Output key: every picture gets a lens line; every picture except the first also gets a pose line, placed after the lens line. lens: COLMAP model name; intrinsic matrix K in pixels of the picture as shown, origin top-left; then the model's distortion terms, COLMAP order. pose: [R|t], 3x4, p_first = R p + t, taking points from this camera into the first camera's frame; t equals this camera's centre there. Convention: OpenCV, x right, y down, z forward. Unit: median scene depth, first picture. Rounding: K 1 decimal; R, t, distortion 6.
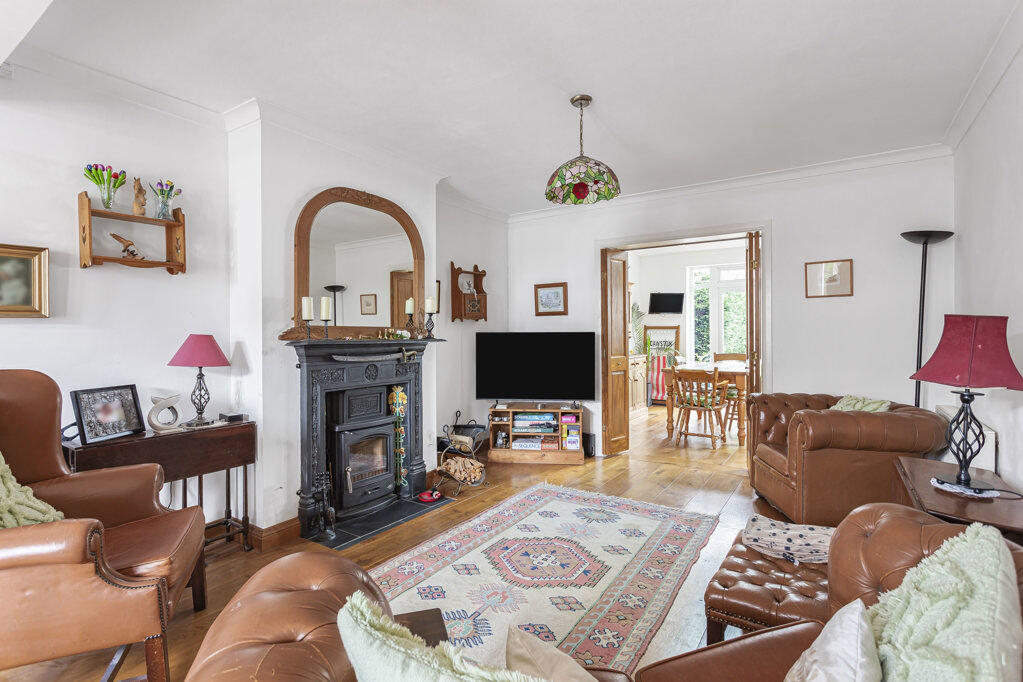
lens RADIAL K [[498.1, 0, 516.2], [0, 498.1, 337.6], [0, 0, 1]] dist [0.000148, 0.000099]
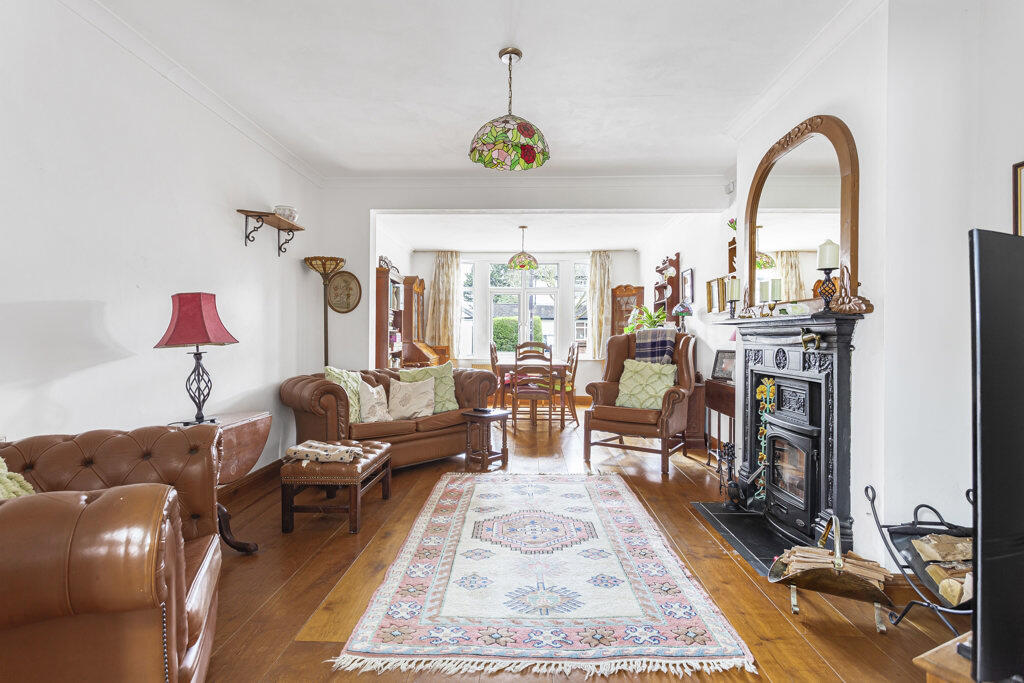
lens RADIAL K [[498.6, 0, 516.7], [0, 498.6, 338.1], [0, 0, 1]] dist [0.000148, 0.000099]
pose [[-0.849636, 0.001336, -0.527369, 0.608779], [-0.004297, 0.999946, 0.009457, 0.035289], [0.527353, 0.010301, -0.849584, 1.785033]]
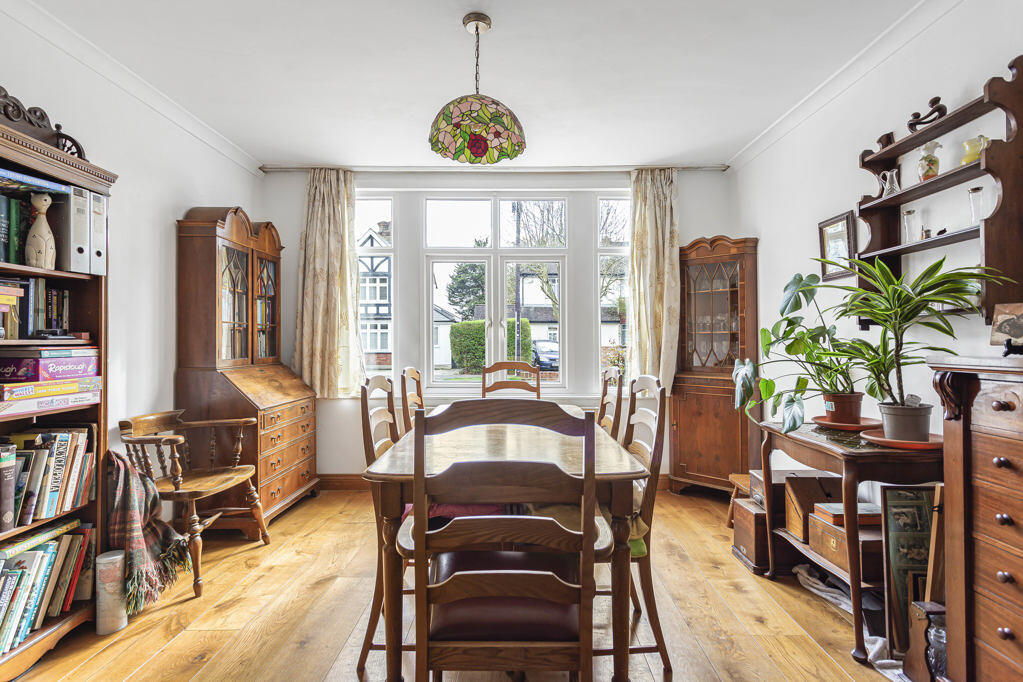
lens RADIAL K [[490.2, 0, 510.9], [0, 490.2, 353.4], [0, 0, 1]] dist [0.000848, 0.000292]
pose [[-0.826291, 0.007690, -0.563191, 0.532941], [0.006755, 0.999970, 0.003743, 0.037022], [0.563203, -0.000712, -0.826318, 1.667861]]
